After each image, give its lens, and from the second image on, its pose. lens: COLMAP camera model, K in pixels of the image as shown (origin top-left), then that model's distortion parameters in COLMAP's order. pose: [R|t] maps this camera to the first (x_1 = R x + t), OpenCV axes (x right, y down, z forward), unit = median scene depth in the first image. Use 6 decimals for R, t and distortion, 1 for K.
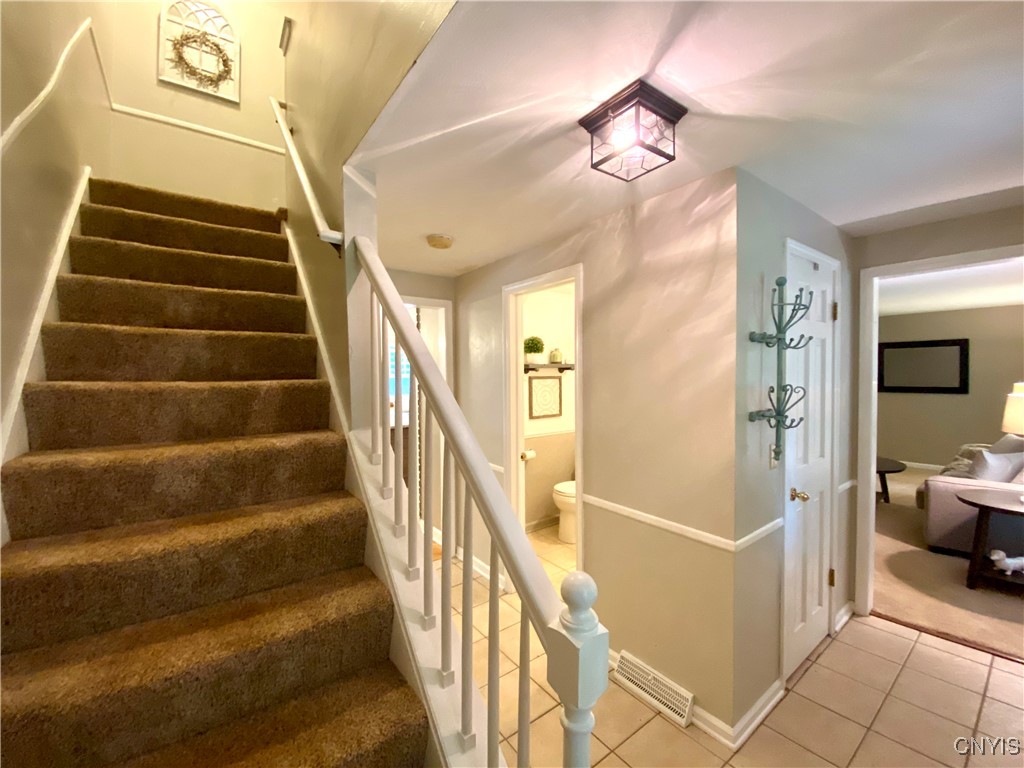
lens RADIAL K [[413.6, 0, 511.1], [0, 413.6, 387.3], [0, 0, 1]] dist [0.037810, -0.031351]
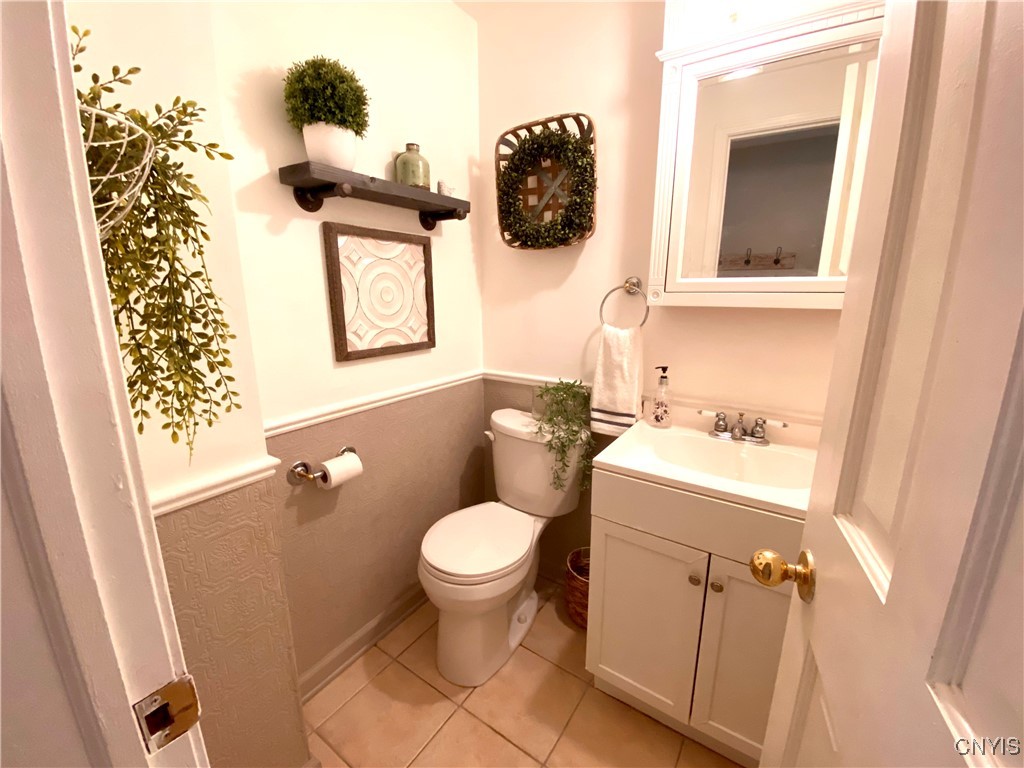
lens RADIAL K [[413.6, 0, 511.1], [0, 413.6, 387.3], [0, 0, 1]] dist [0.037810, -0.031351]
pose [[0.947084, -0.061683, 0.315004, 0.068922], [-0.000026, 0.981347, 0.192243, 0.033527], [-0.320987, -0.182078, 0.929416, 0.635888]]
